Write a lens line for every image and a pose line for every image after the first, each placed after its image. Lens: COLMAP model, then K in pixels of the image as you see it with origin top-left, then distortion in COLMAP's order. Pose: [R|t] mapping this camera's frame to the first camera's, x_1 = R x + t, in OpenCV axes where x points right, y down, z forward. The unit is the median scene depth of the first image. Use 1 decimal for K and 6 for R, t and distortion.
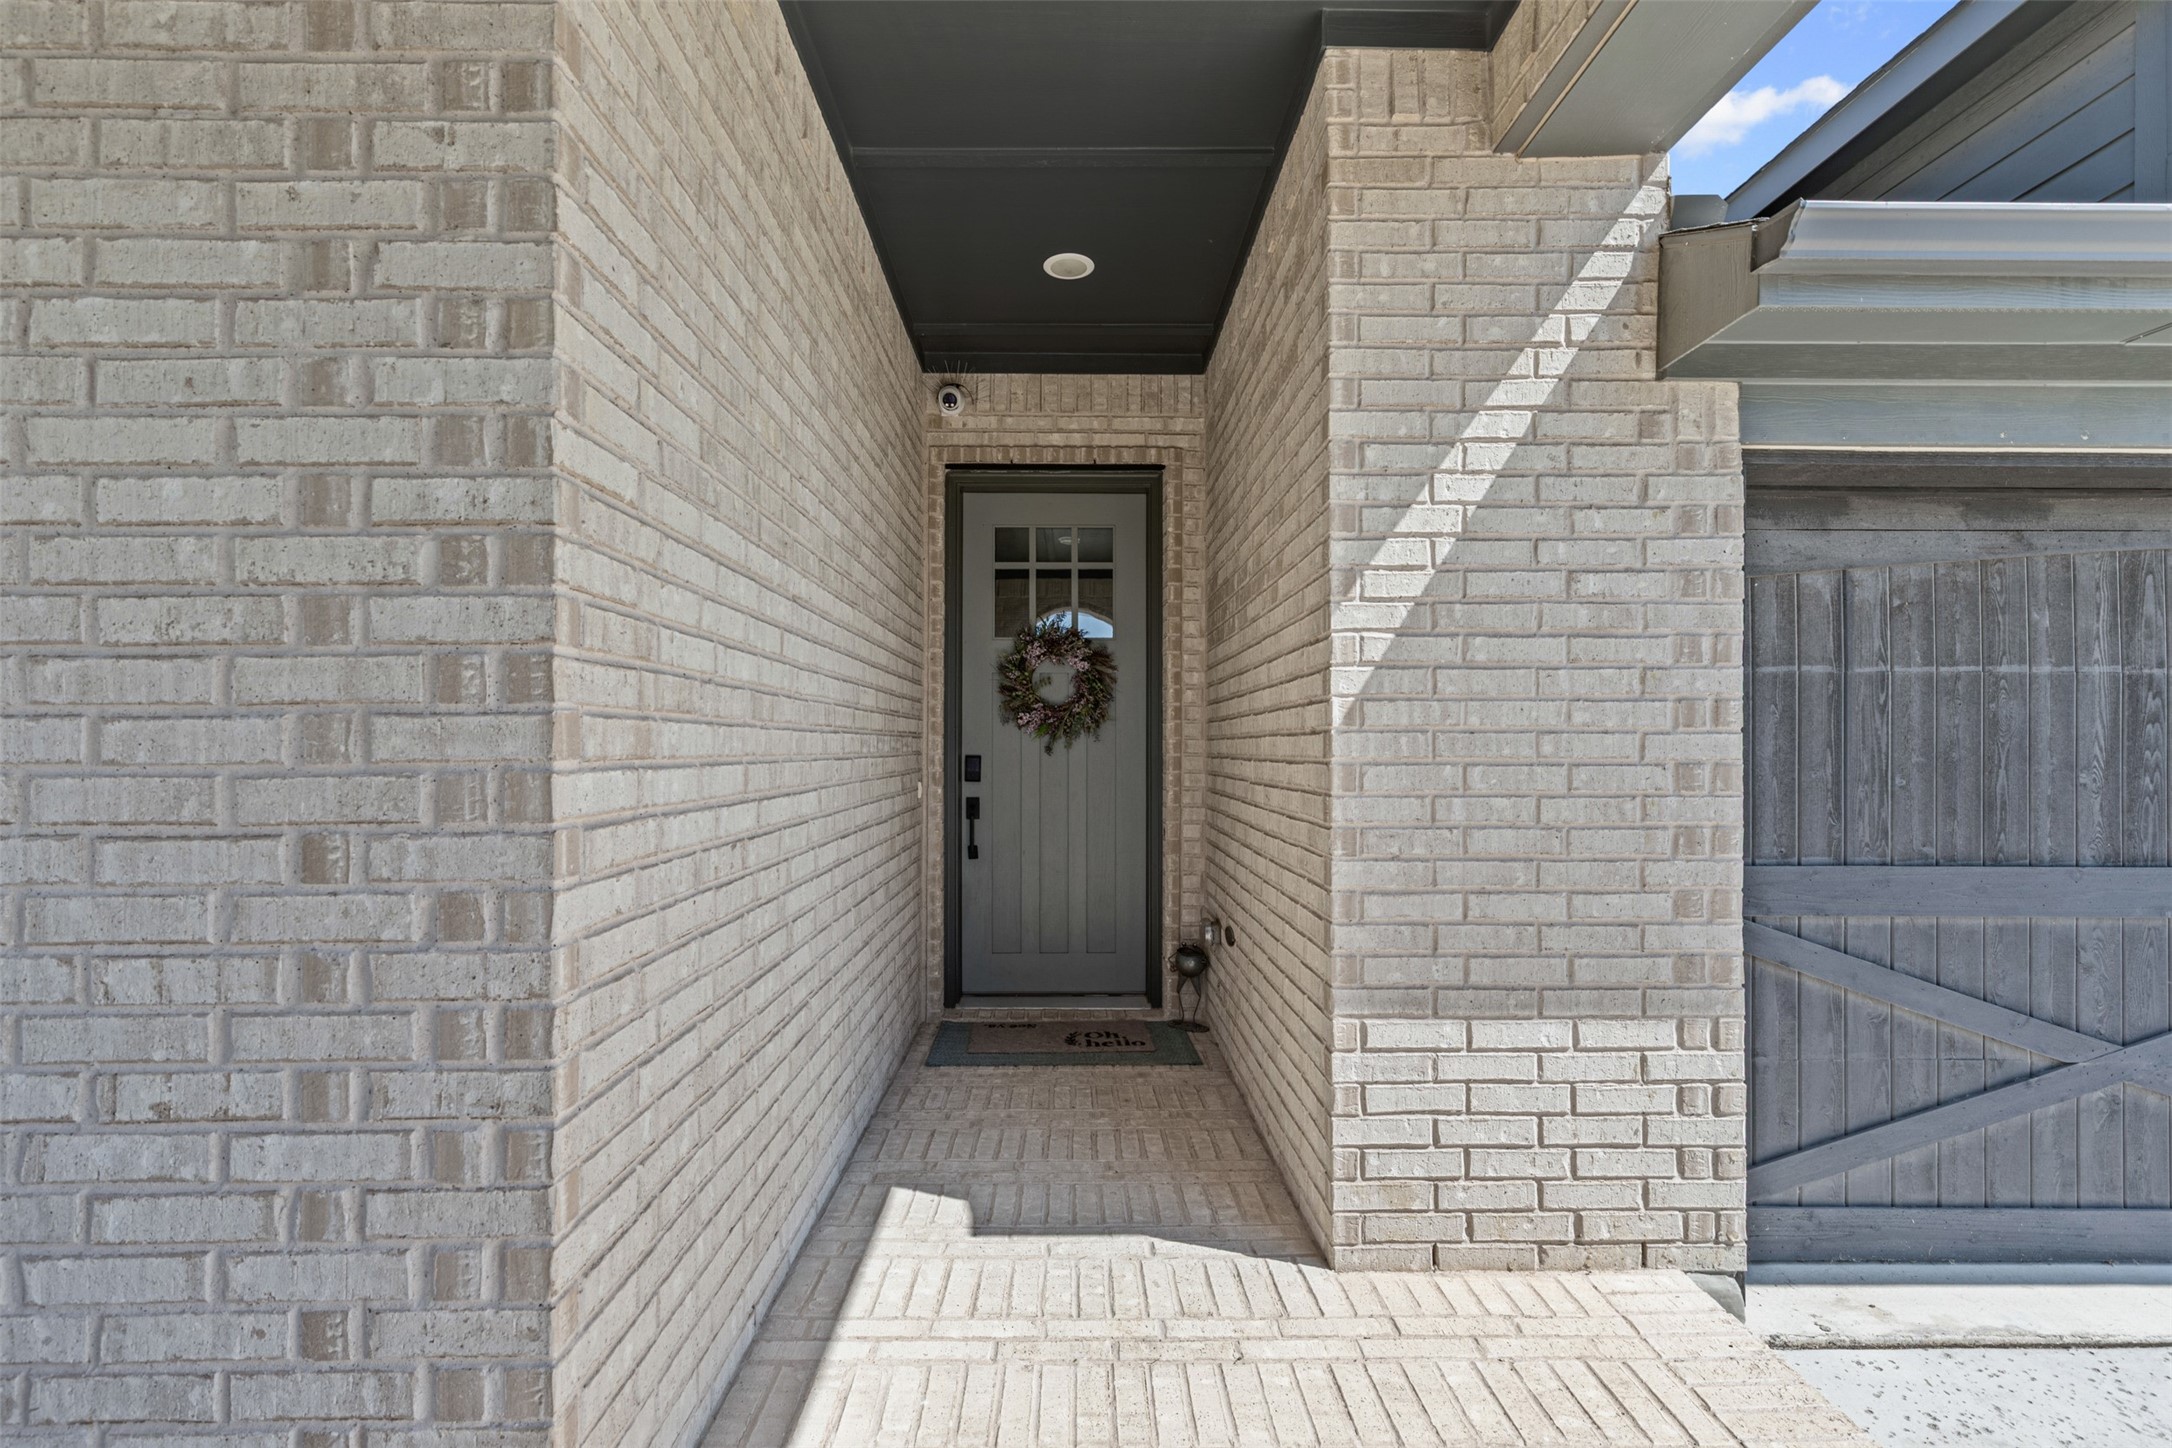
lens RADIAL K [[982.6, 0, 1087.6], [0, 982.6, 733.1], [0, 0, 1]] dist [0.006223, -0.000662]
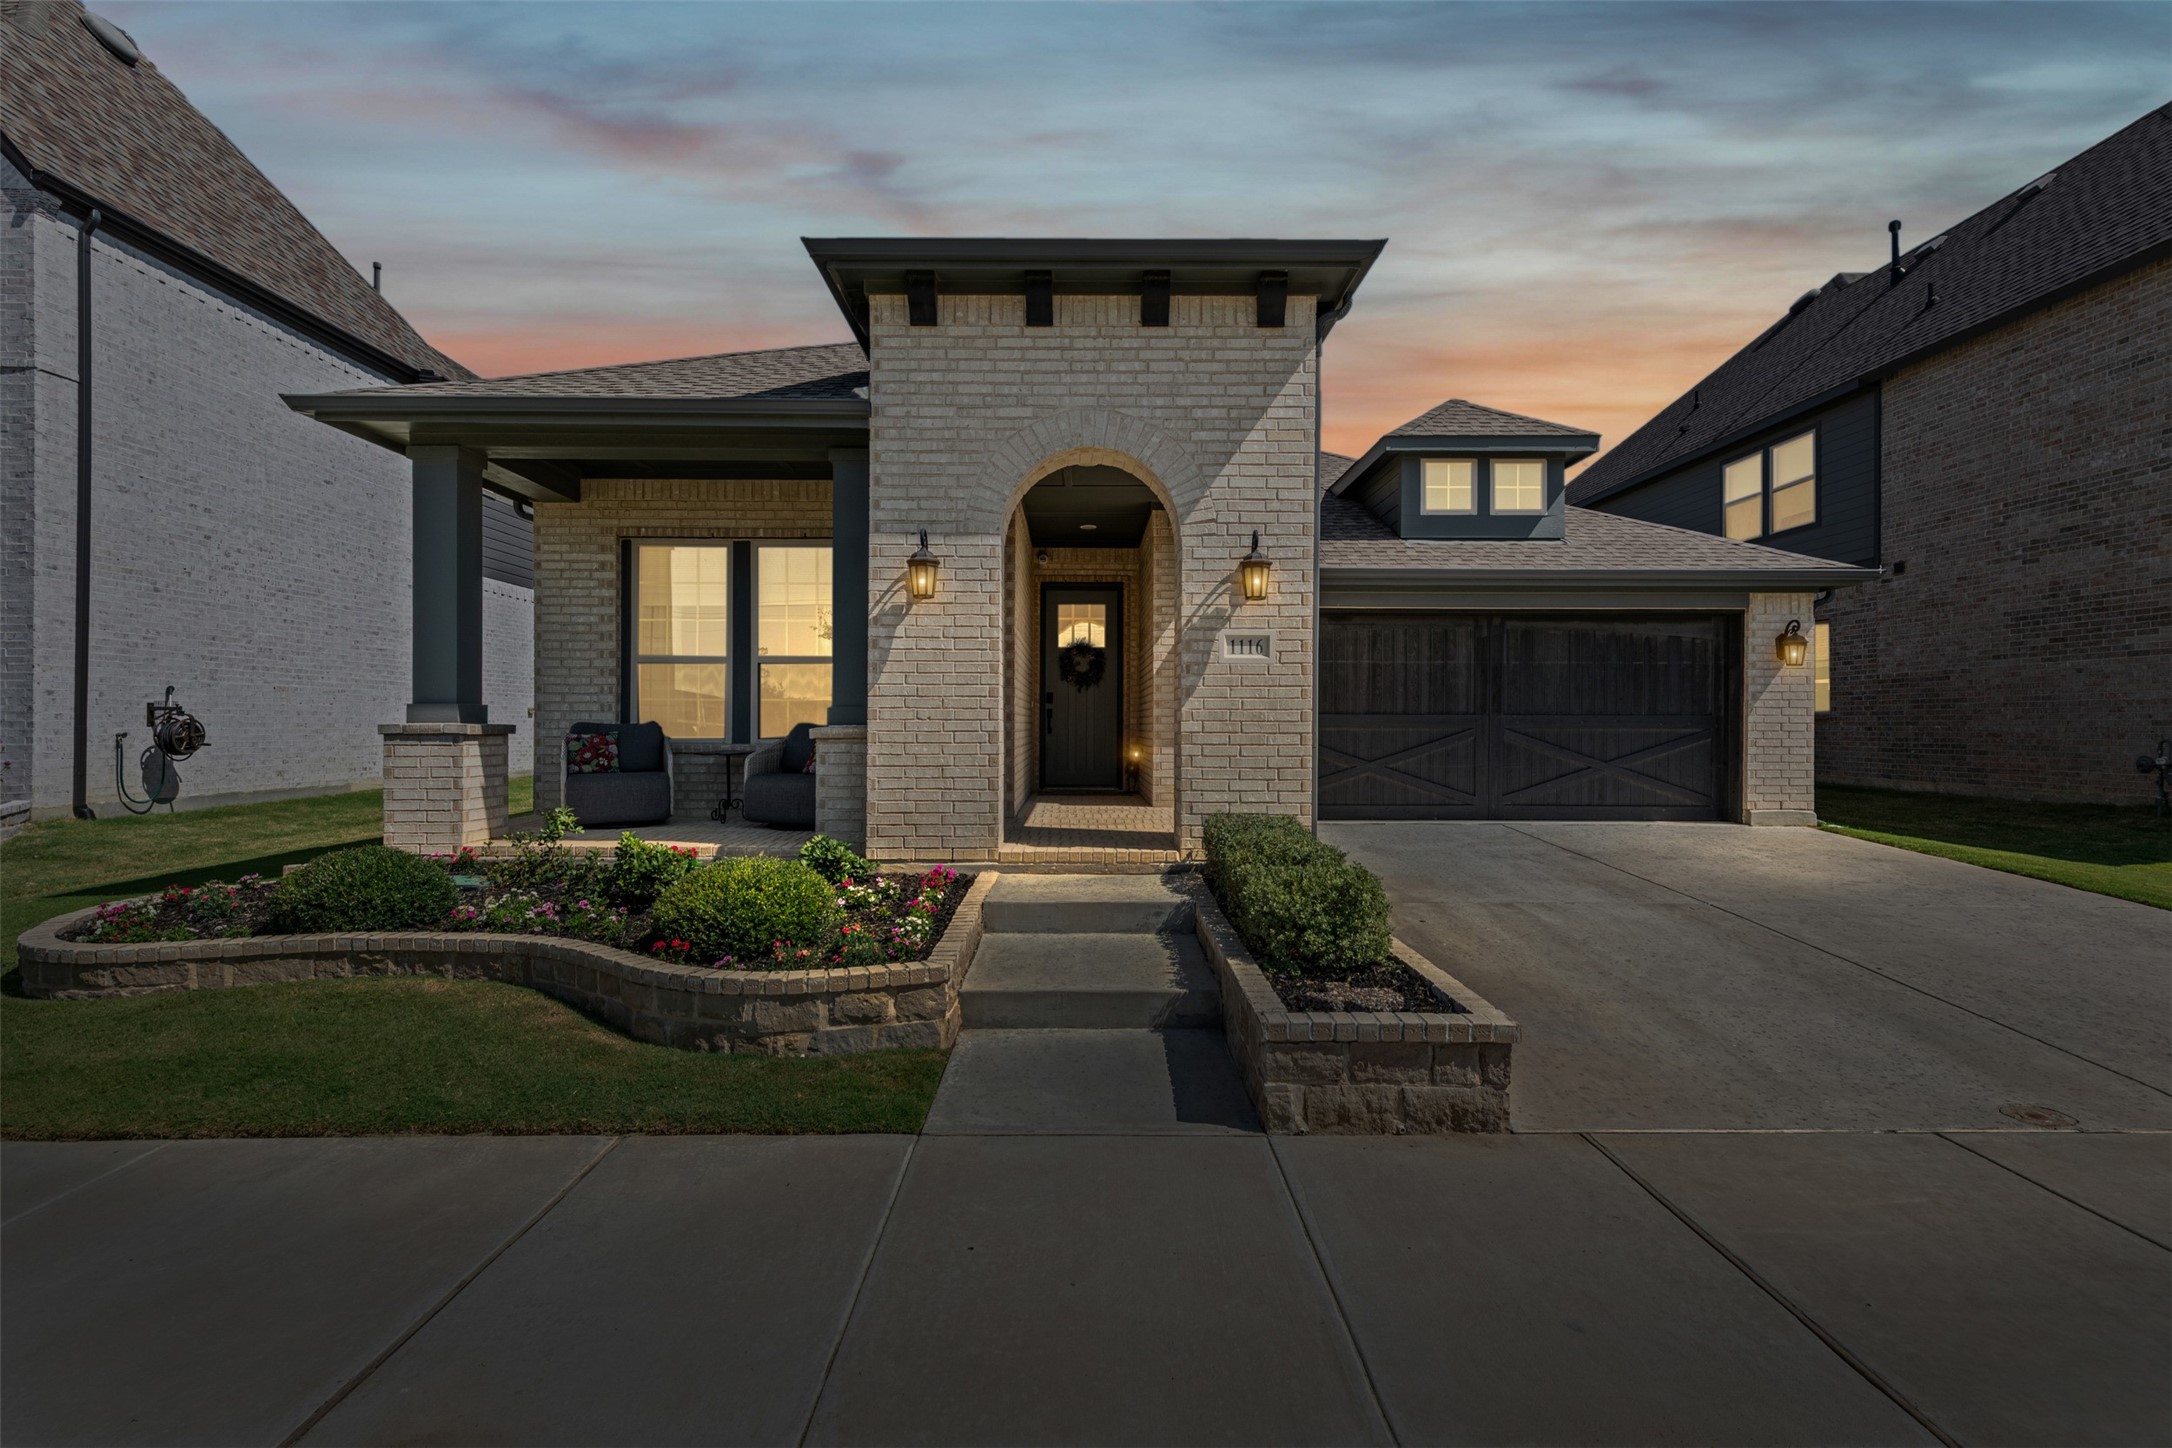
lens RADIAL K [[982.6, 0, 1087.6], [0, 982.6, 733.1], [0, 0, 1]] dist [0.006223, -0.000662]
pose [[0.999897, 0.002534, -0.014099, 0.031693], [-0.002228, 0.999762, 0.021703, 0.126673], [0.014150, -0.021670, 0.999665, -2.723257]]
